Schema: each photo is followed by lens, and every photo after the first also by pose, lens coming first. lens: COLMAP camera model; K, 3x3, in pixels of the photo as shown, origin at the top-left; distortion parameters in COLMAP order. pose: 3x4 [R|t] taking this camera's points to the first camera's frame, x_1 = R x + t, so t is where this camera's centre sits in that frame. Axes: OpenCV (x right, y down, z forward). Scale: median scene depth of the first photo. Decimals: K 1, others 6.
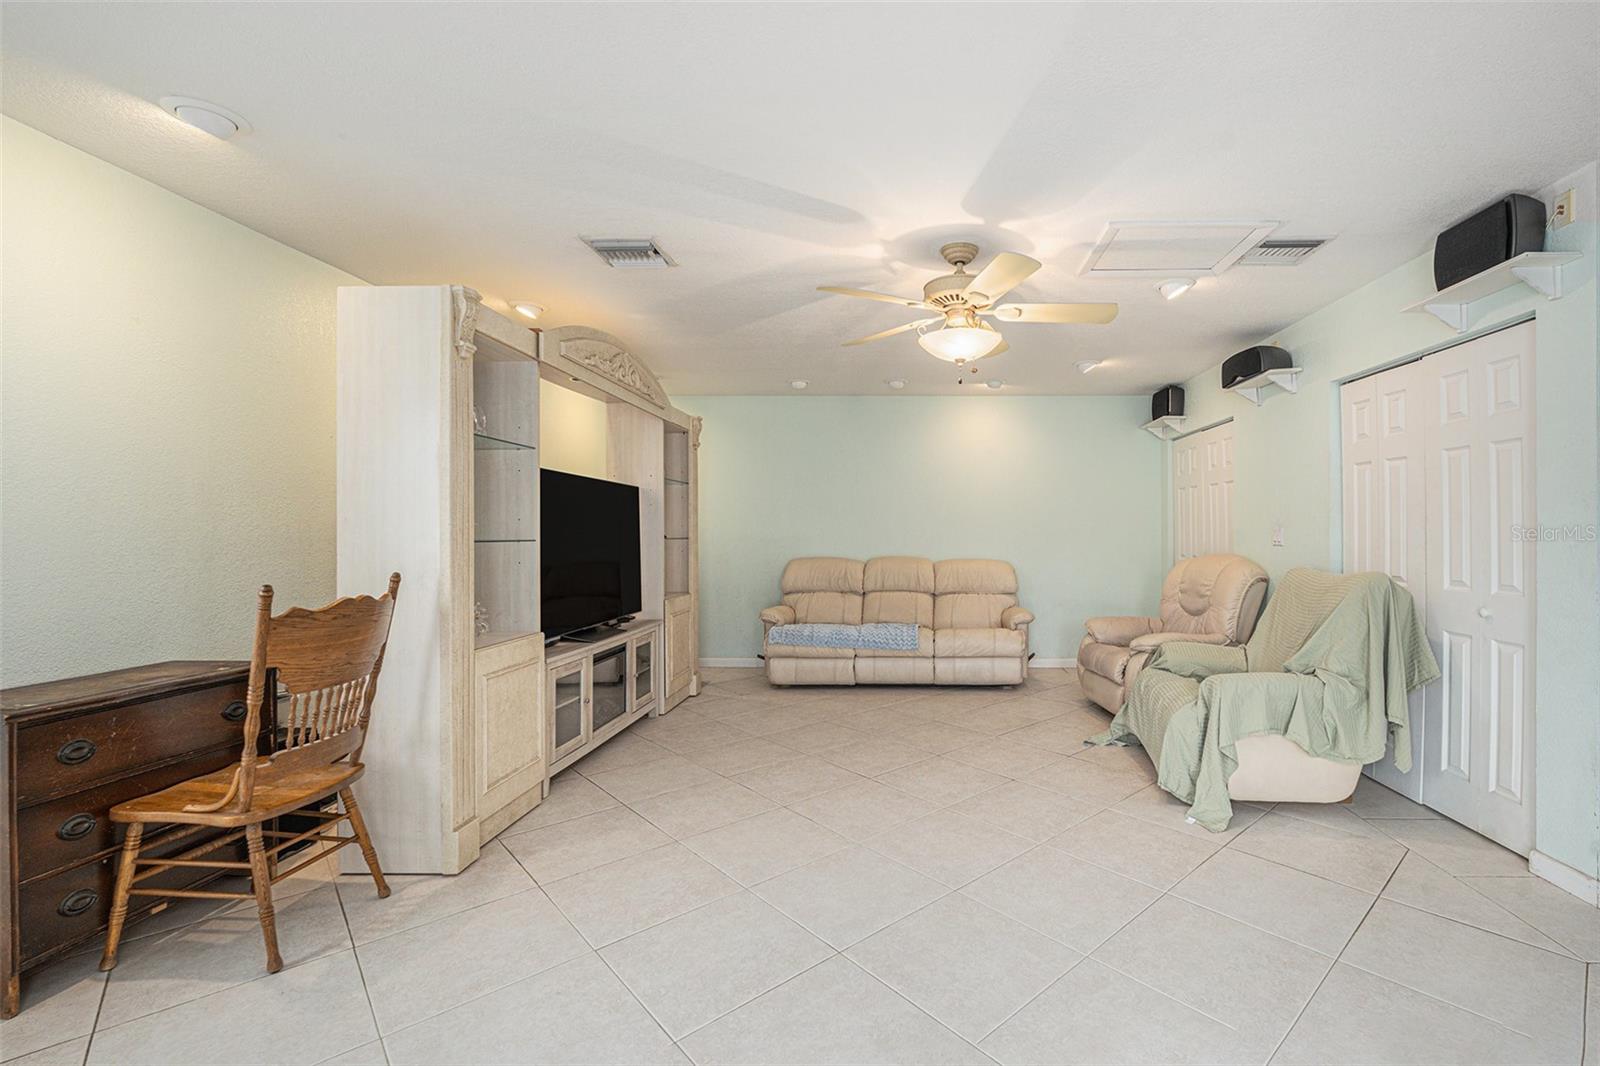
lens RADIAL K [[693.5, 0, 898.8], [0, 693.5, 534.3], [0, 0, 1]] dist [-0.002072, -0.000473]
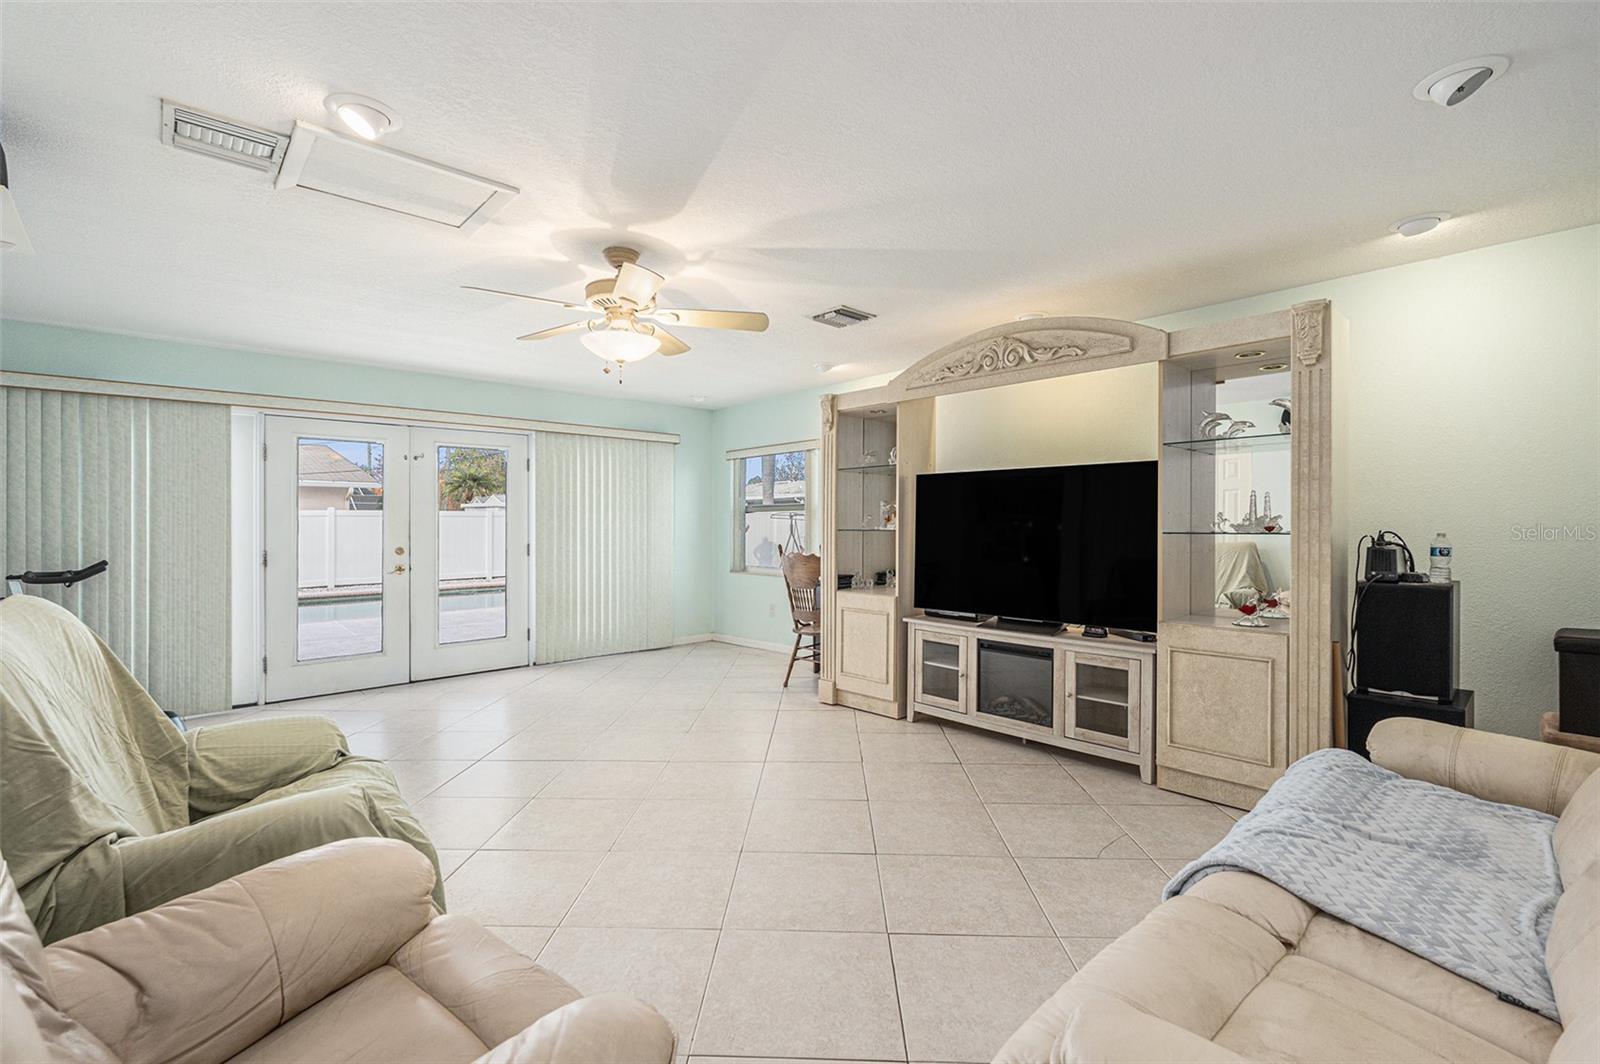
lens RADIAL K [[696.8, 0, 786.6], [0, 696.8, 524.1], [0, 0, 1]] dist [-0.001436, -0.000141]
pose [[-0.728089, 0.004789, -0.685466, 0.463860], [0.004444, 0.999988, 0.002265, -0.006420], [0.685468, -0.001397, -0.728101, 1.427841]]
